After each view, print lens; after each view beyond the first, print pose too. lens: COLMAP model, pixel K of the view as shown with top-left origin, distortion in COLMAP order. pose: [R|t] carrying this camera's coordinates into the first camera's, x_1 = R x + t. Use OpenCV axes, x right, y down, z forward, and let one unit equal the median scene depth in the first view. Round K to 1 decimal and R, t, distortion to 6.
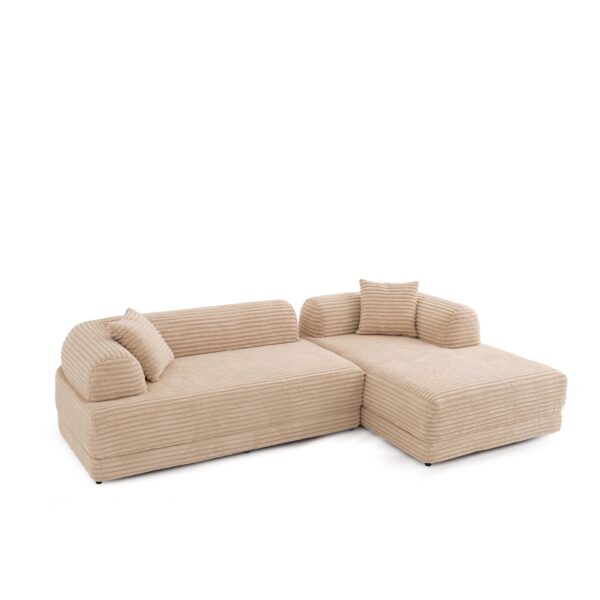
lens RADIAL K [[796.6, 0, 274.0], [0, 796.6, 298.5], [0, 0, 1]] dist [0.012453, 0.009203]
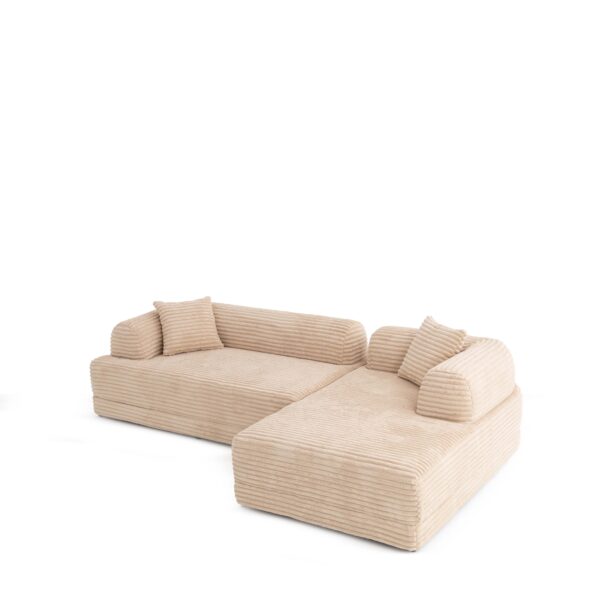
lens RADIAL K [[796.6, 0, 274.0], [0, 796.6, 298.5], [0, 0, 1]] dist [0.012453, 0.009203]
pose [[0.480238, 0.159284, -0.862554, 0.873545], [-0.162540, 0.982502, 0.090938, -0.106960], [0.861947, 0.096528, 0.497725, 0.488358]]
